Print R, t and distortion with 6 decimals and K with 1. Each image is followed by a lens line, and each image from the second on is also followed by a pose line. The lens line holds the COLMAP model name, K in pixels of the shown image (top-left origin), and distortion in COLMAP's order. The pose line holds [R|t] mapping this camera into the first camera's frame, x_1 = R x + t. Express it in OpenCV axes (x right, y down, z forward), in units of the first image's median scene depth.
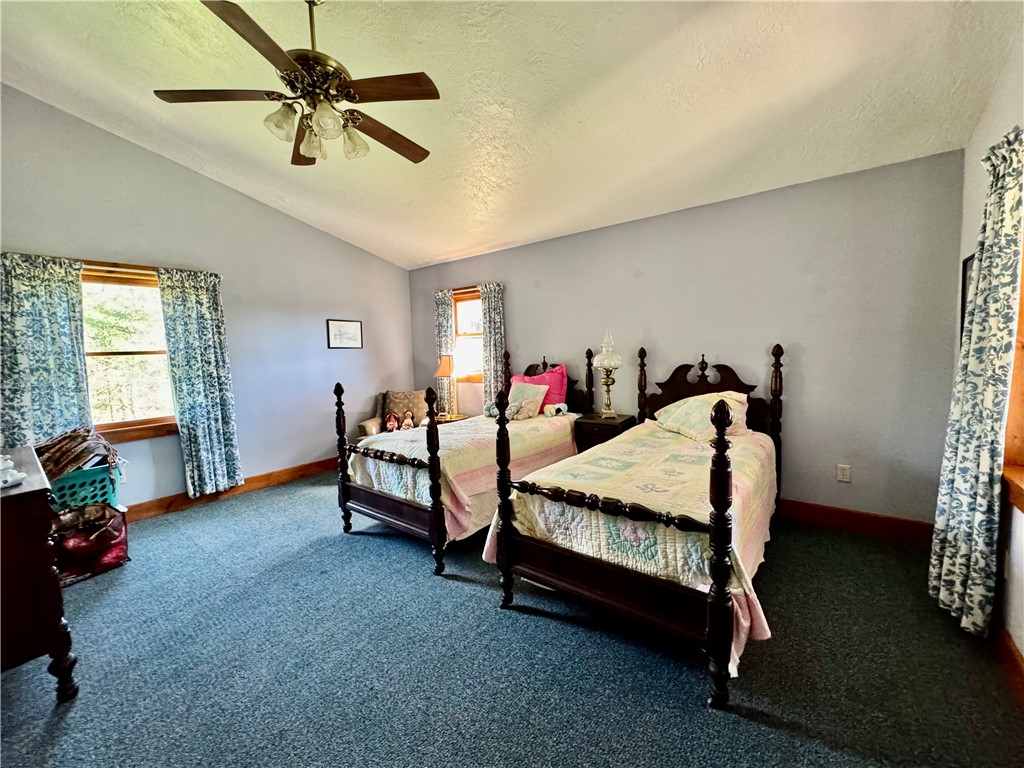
lens RADIAL K [[412.7, 0, 513.2], [0, 412.7, 383.9], [0, 0, 1]] dist [0.000162, -0.000268]
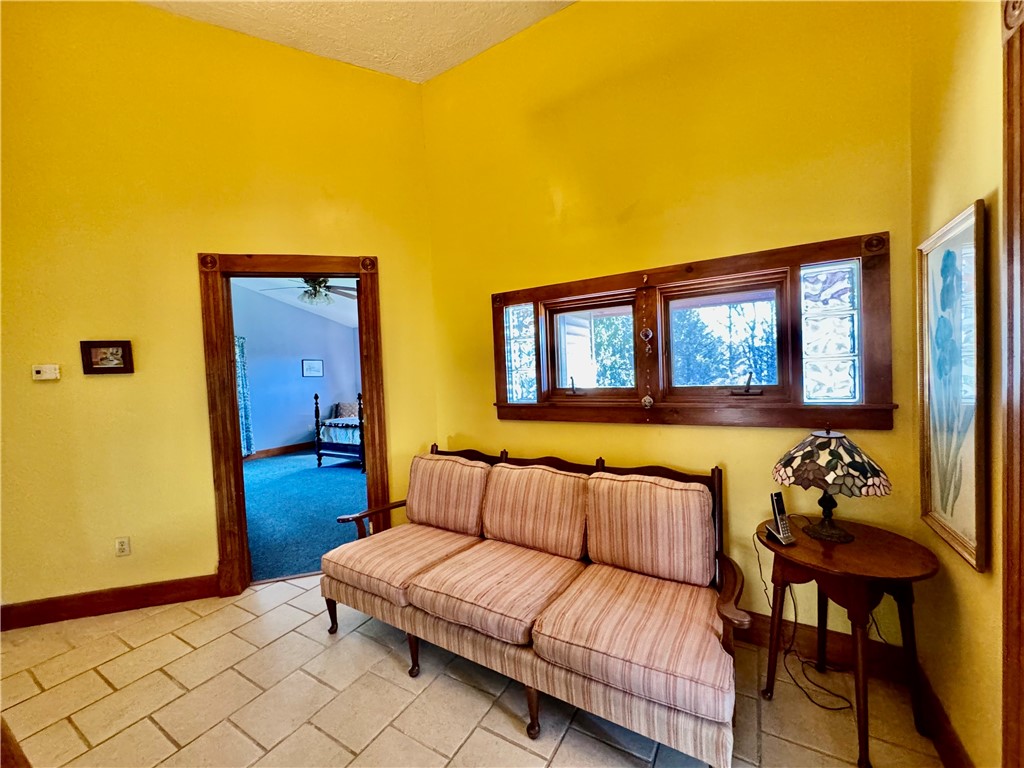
lens RADIAL K [[412.7, 0, 513.3], [0, 412.7, 382.7], [0, 0, 1]] dist [0.000162, -0.000268]
pose [[0.993422, -0.011773, 0.113904, 0.331713], [0.019126, 0.997787, -0.063678, 0.095077], [-0.112902, 0.065437, 0.991449, -1.189536]]
